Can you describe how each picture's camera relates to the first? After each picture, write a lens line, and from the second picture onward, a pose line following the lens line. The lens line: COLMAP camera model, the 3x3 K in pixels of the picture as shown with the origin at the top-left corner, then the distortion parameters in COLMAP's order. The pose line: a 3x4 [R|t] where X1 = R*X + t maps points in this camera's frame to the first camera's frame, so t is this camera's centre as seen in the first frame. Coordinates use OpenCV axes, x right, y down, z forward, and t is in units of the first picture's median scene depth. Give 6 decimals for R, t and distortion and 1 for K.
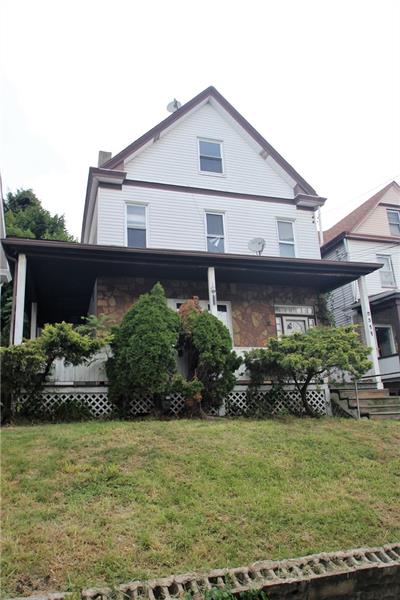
lens RADIAL K [[461.9, 0, 200.0], [0, 461.9, 300.0], [0, 0, 1]] dist [-0.001138, -0.000661]
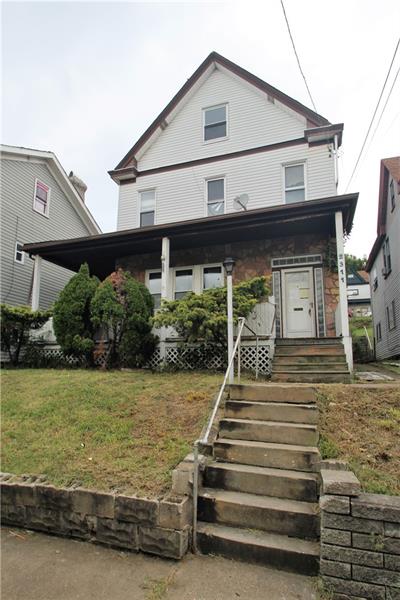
lens RADIAL K [[432.0, 0, 200.0], [0, 432.0, 300.0], [0, 0, 1]] dist [-0.000318, 0.000774]
pose [[0.753324, -0.070009, -0.653912, 0.635202], [0.133729, 0.989851, 0.048085, 0.032358], [0.643909, -0.123671, 0.755041, 0.207362]]
